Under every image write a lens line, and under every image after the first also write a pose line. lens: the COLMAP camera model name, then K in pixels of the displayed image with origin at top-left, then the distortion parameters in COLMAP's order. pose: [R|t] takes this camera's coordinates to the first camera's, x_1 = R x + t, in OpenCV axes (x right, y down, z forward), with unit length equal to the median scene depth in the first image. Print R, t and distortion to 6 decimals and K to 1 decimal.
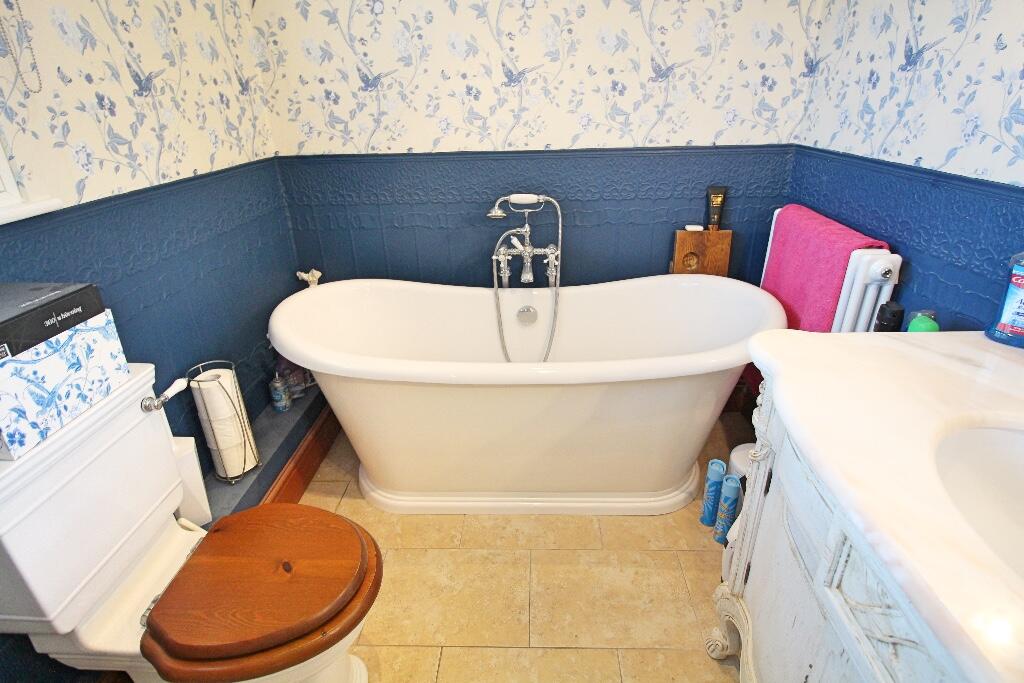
lens RADIAL K [[522.0, 0, 513.9], [0, 522.0, 333.4], [0, 0, 1]] dist [-0.005674, -0.005083]
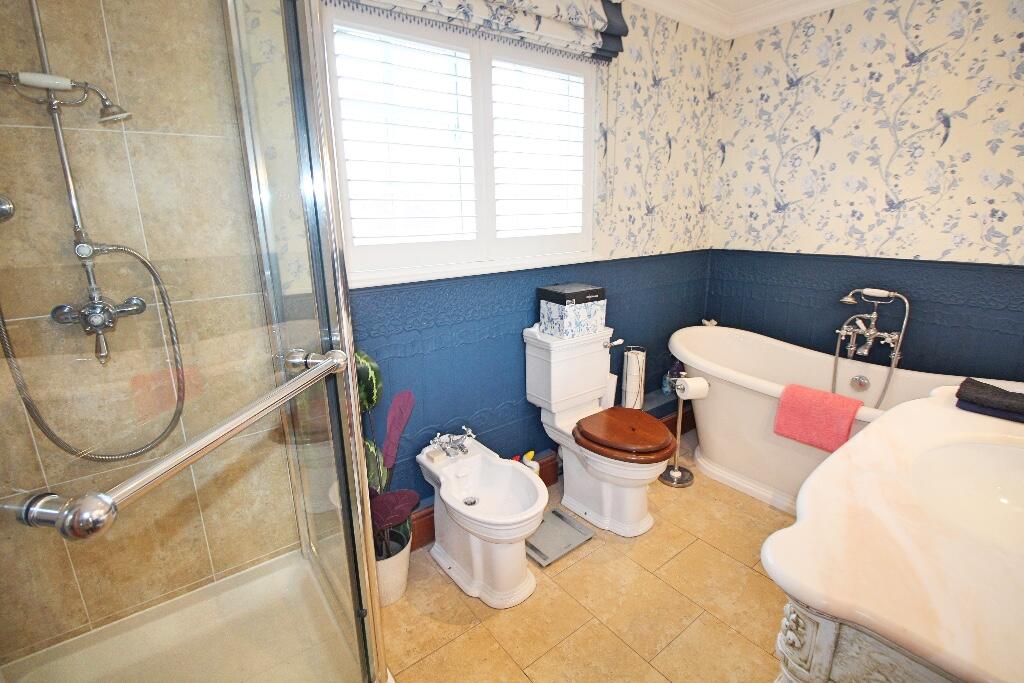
lens RADIAL K [[473.2, 0, 515.4], [0, 473.2, 340.7], [0, 0, 1]] dist [-0.017090, -0.003975]
pose [[0.640921, 0.210869, -0.738075, 0.438275], [-0.315695, 0.948856, -0.003050, 0.192434], [0.699684, 0.234962, 0.674711, -0.526116]]
